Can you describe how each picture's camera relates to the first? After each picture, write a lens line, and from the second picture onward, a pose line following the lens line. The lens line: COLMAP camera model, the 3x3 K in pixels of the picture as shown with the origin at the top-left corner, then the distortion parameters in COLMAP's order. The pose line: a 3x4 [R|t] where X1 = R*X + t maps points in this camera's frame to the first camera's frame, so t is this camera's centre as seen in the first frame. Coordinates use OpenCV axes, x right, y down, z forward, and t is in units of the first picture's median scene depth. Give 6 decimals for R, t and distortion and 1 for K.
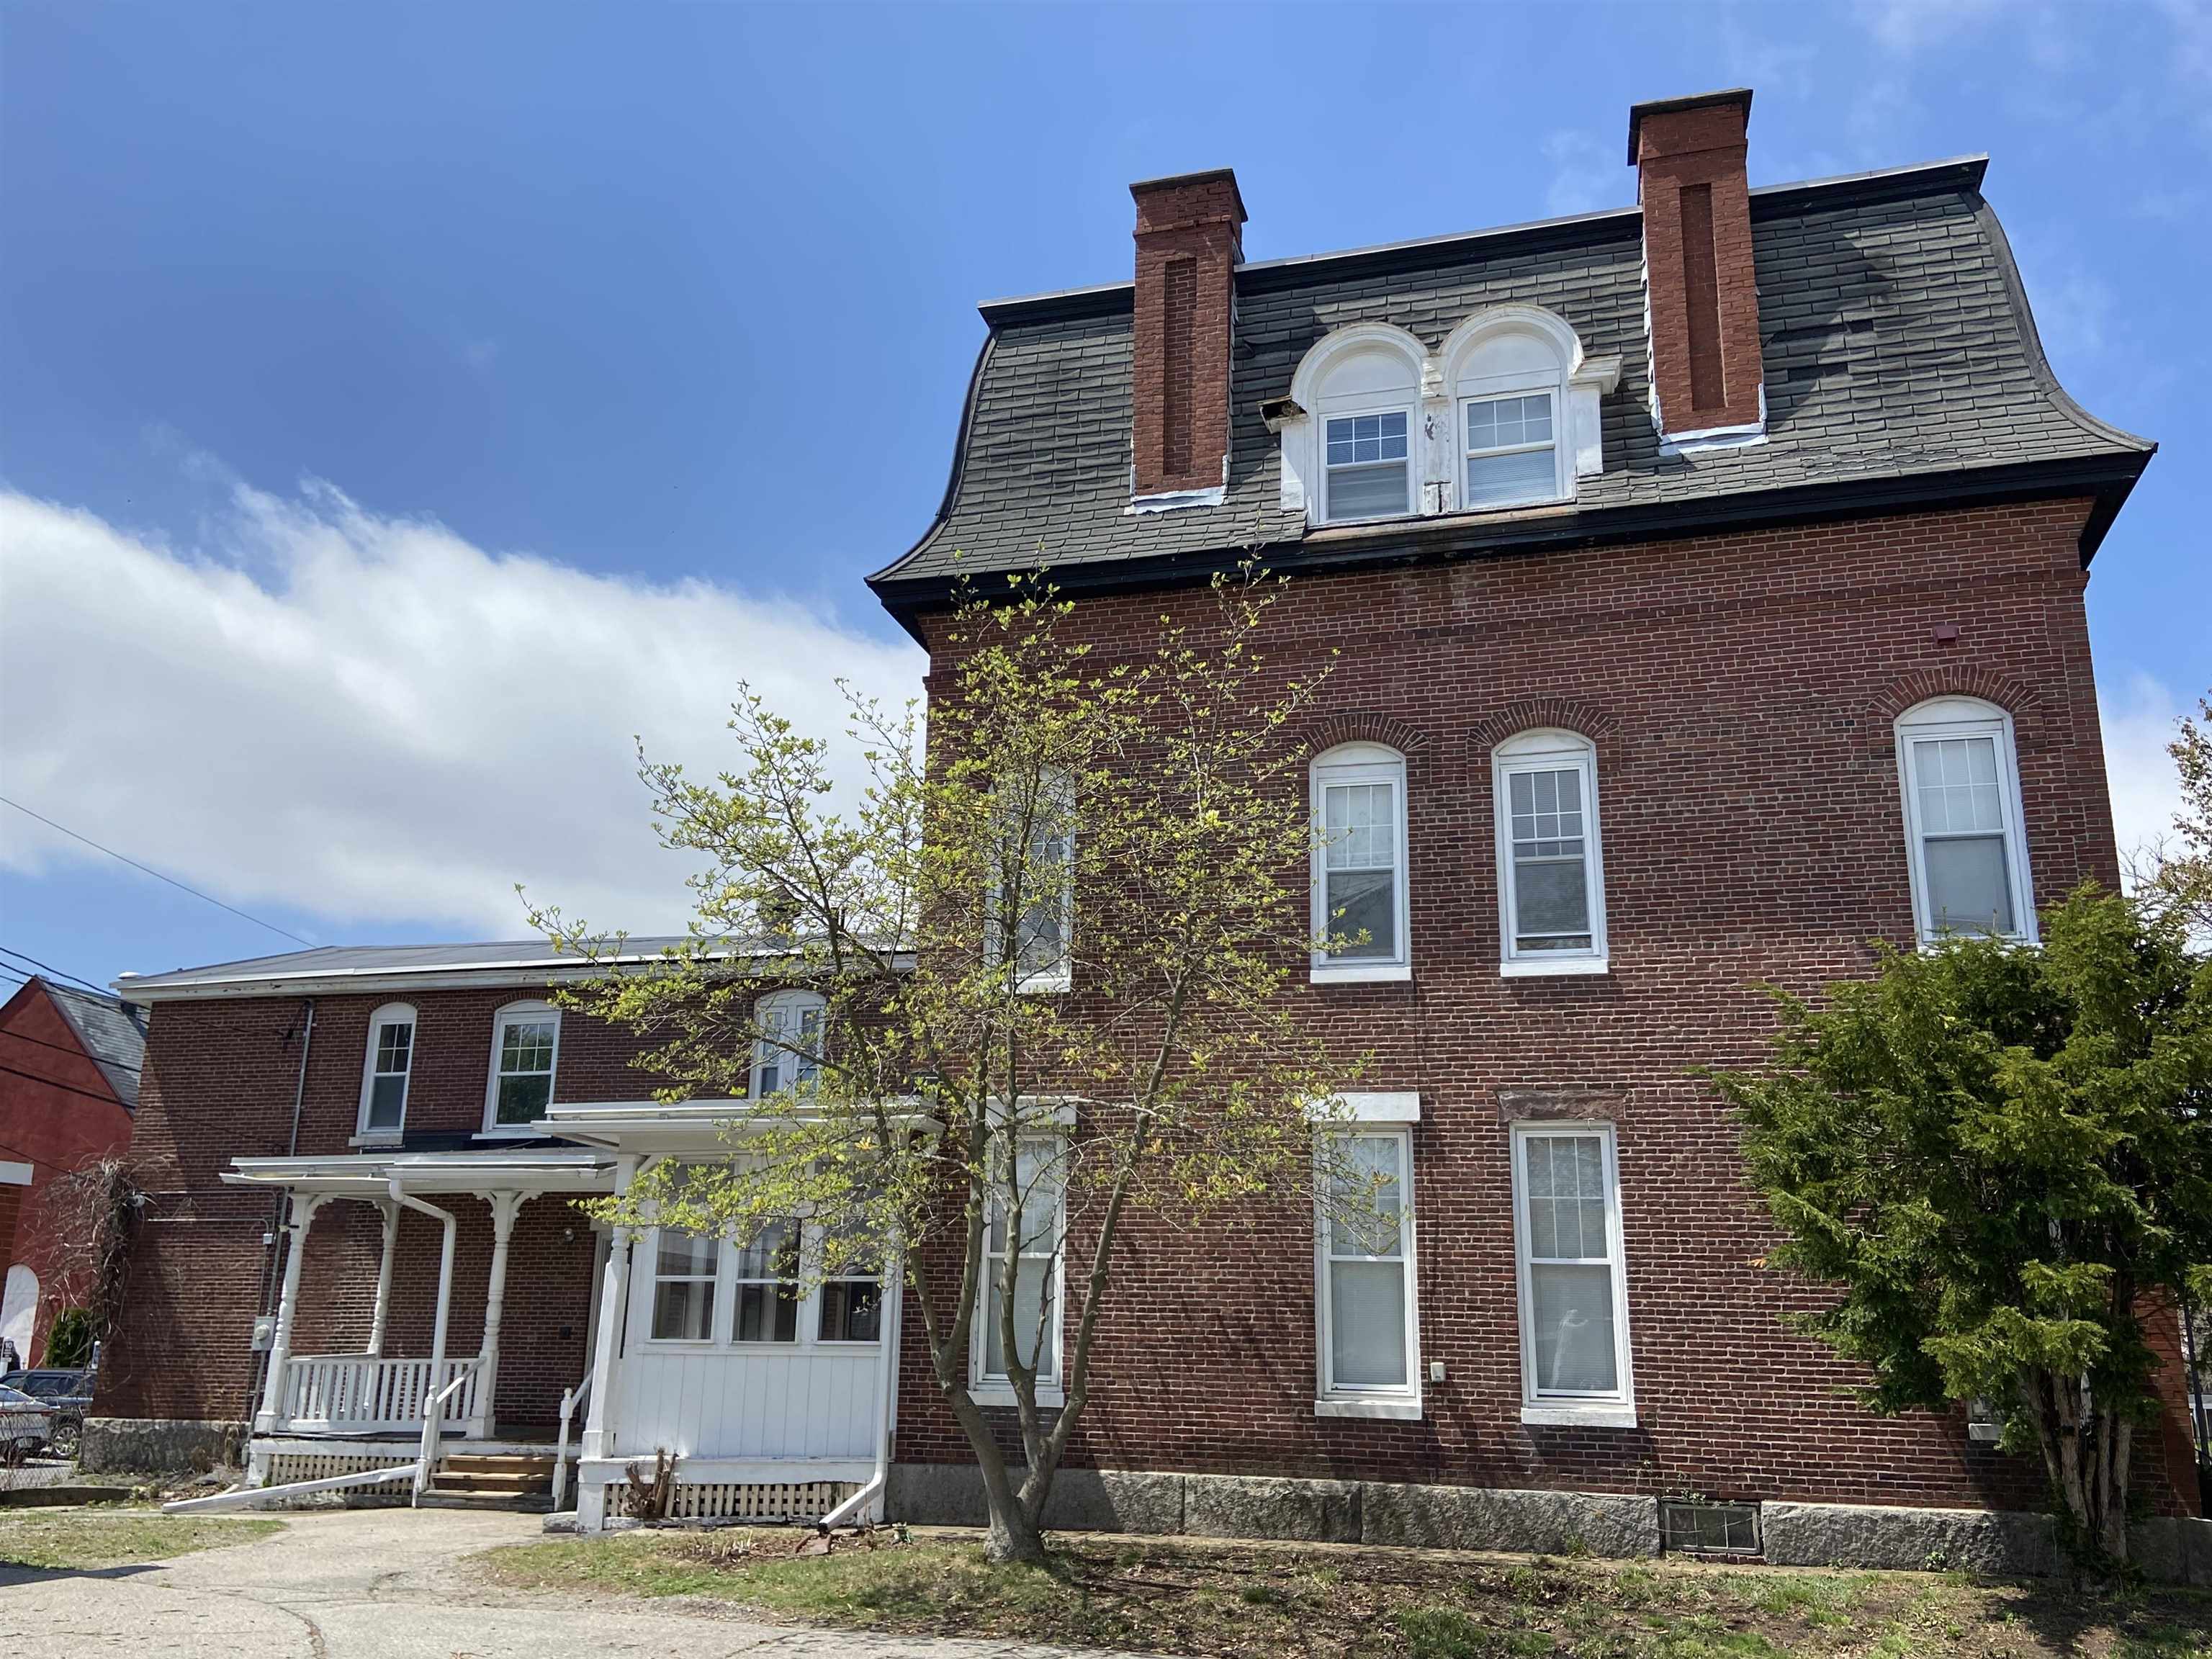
lens RADIAL K [[1835.3, 0, 1097.7], [0, 1835.3, 867.5], [0, 0, 1]] dist [0.144979, -0.179334]
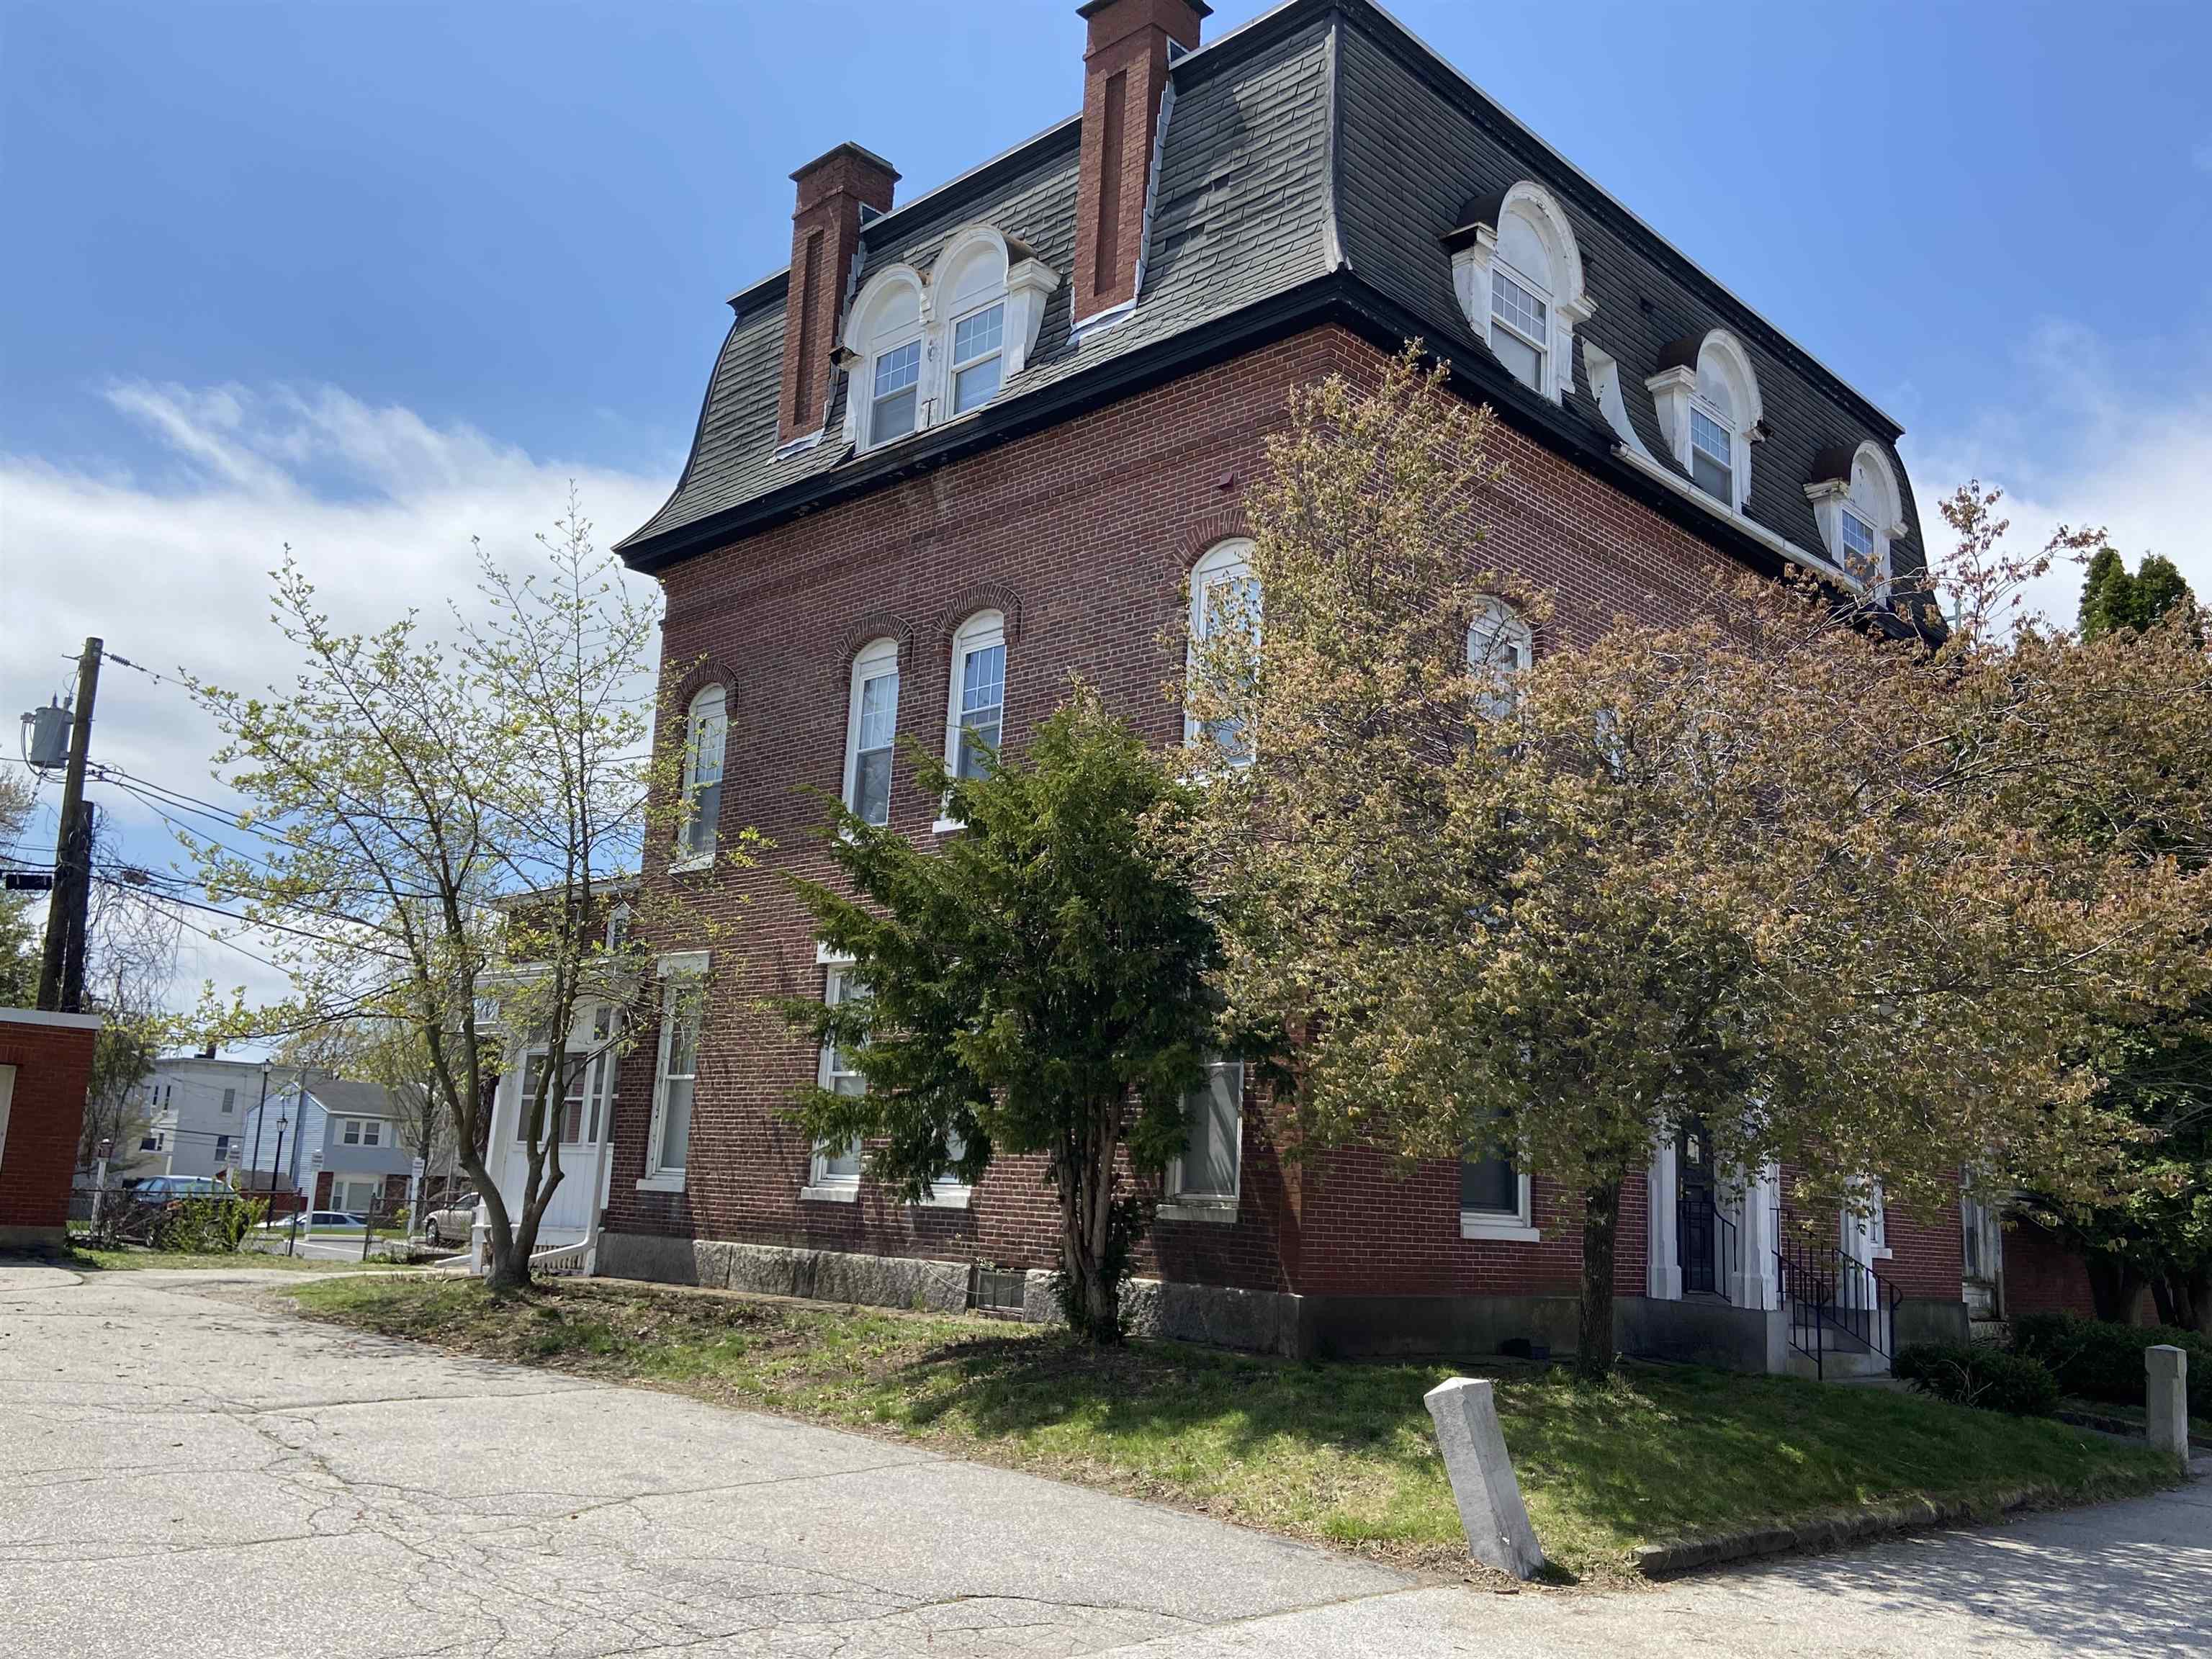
lens RADIAL K [[1835.3, 0, 1097.7], [0, 1835.3, 867.5], [0, 0, 1]] dist [0.144979, -0.179334]
pose [[0.875775, -0.059050, -0.479094, 0.603154], [0.088288, 0.995342, 0.038711, 0.031763], [0.474577, -0.076200, 0.876910, 0.025068]]
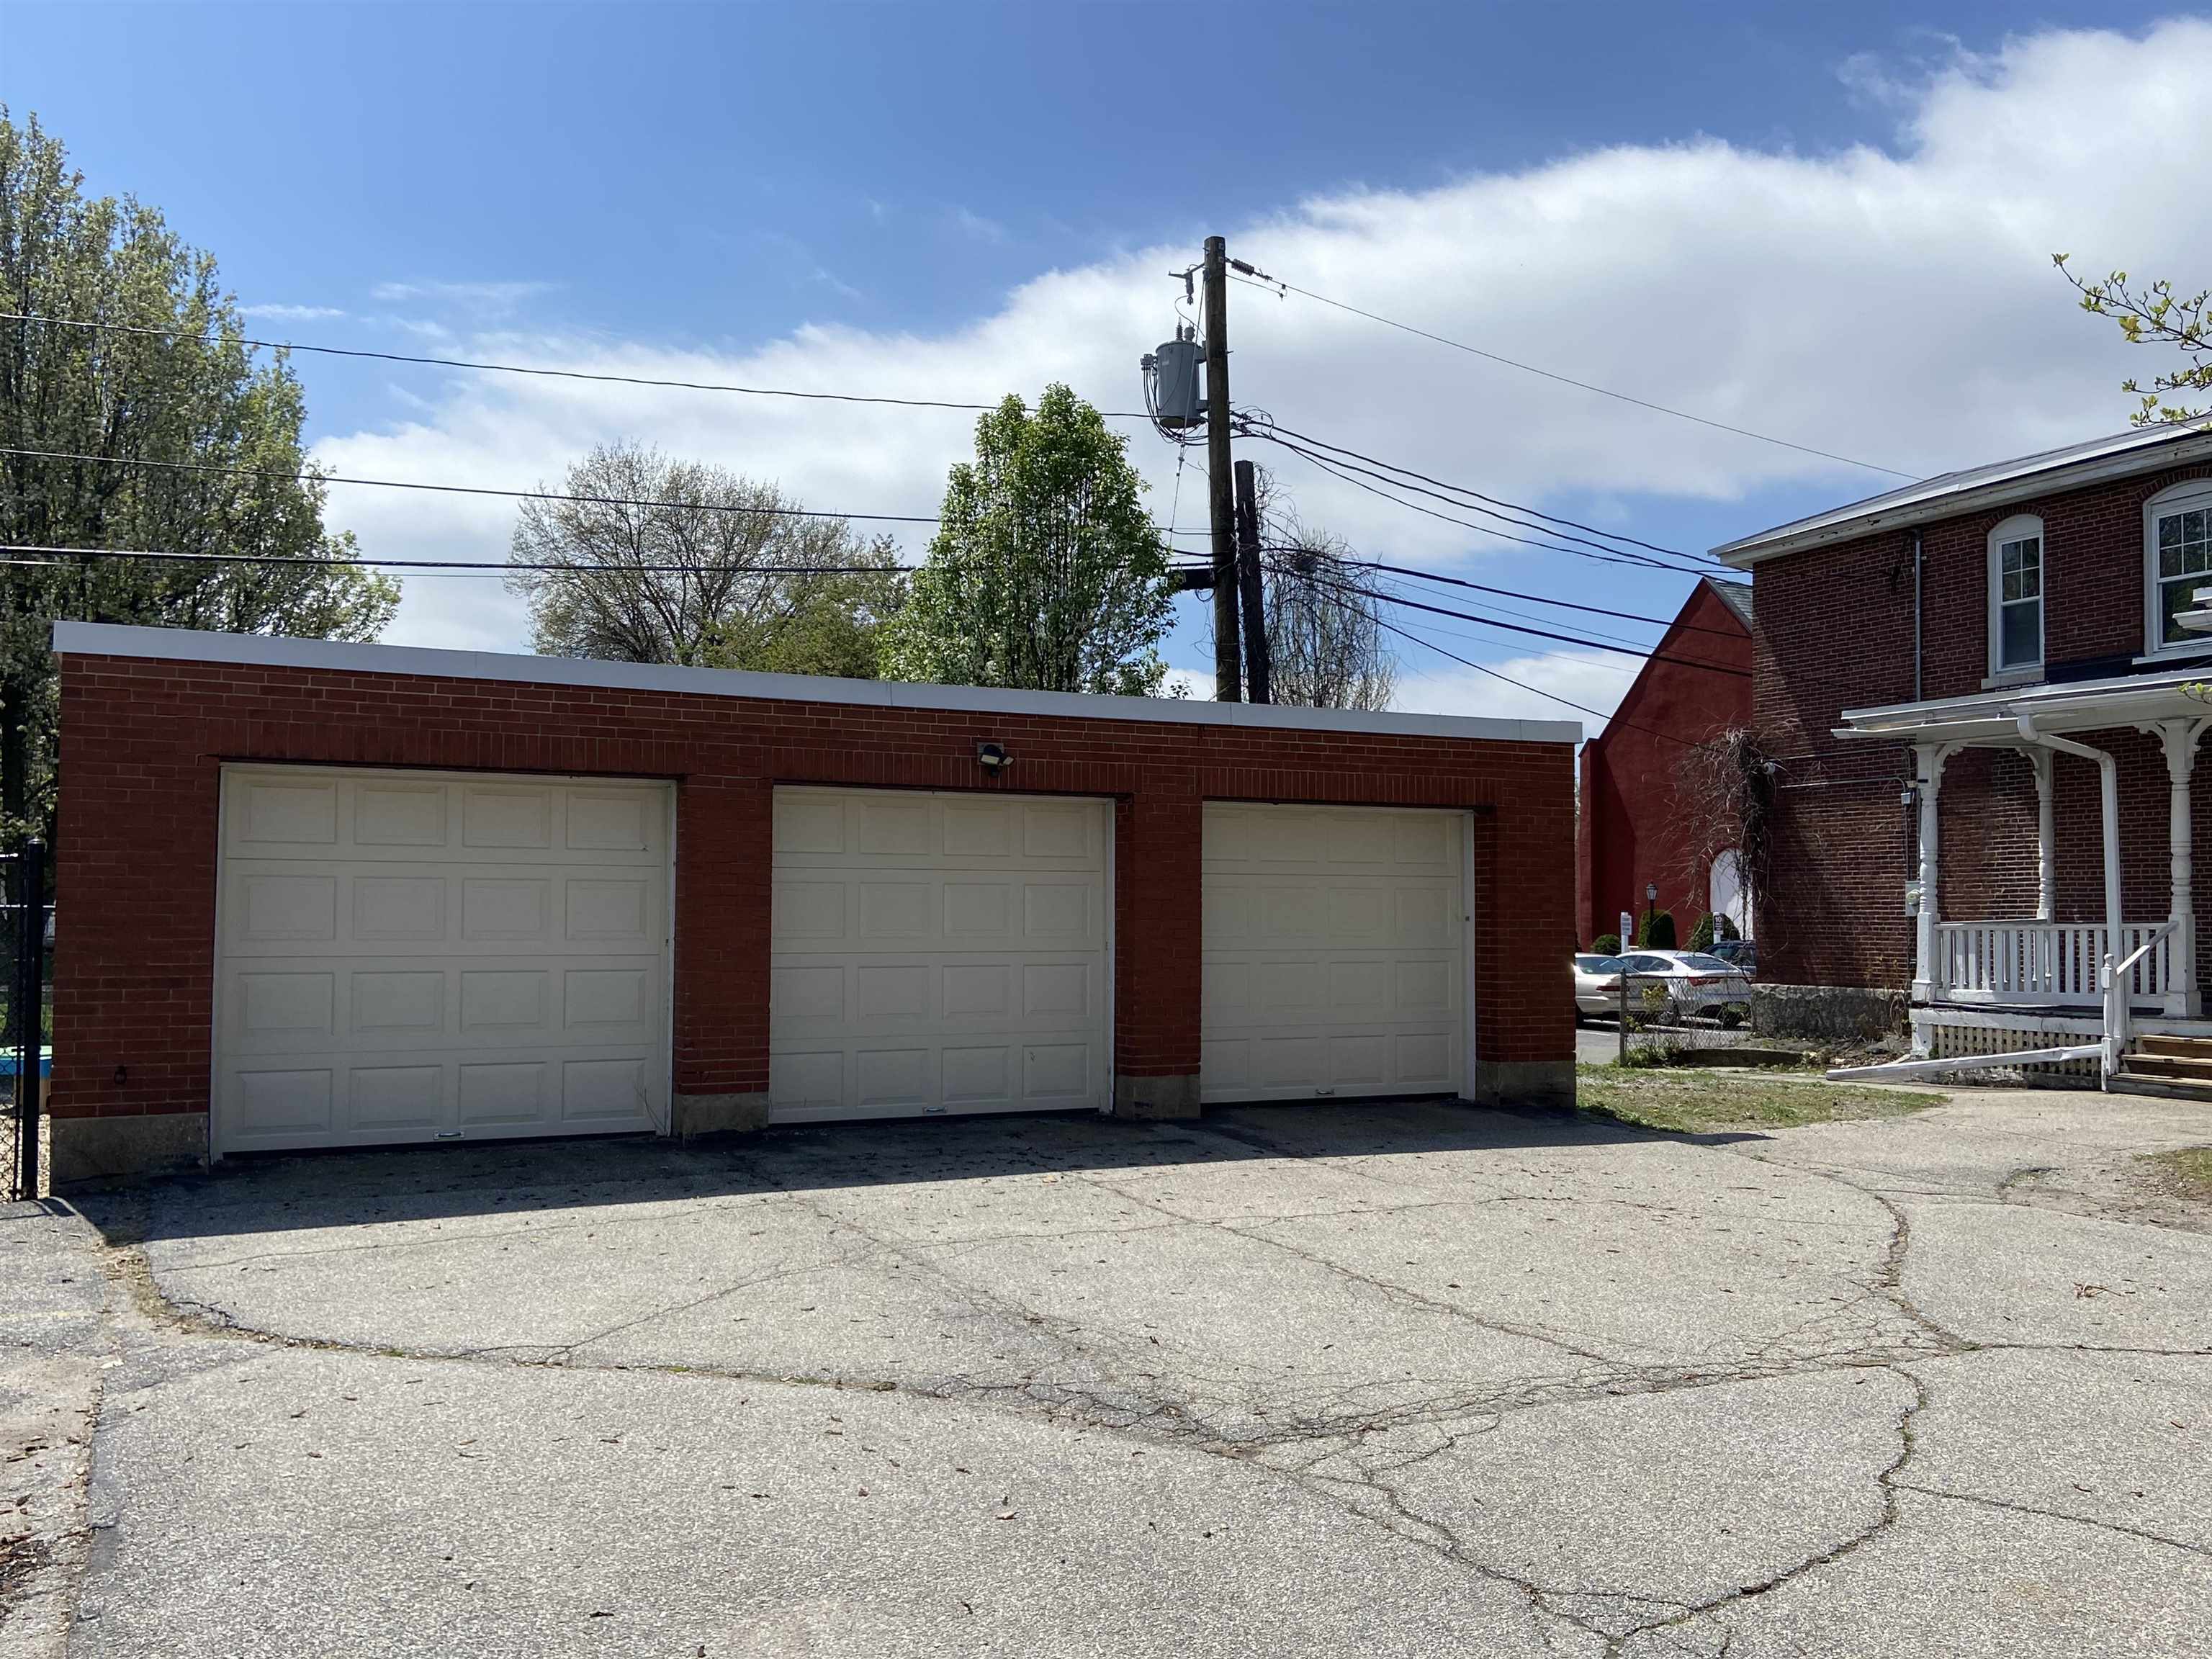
lens RADIAL K [[1835.3, 0, 1097.7], [0, 1835.3, 867.5], [0, 0, 1]] dist [0.144979, -0.179334]
pose [[0.650202, -0.038586, -0.758781, -0.011361], [0.201474, 0.971711, 0.123229, 0.045076], [0.732561, -0.232998, 0.639583, 0.144337]]
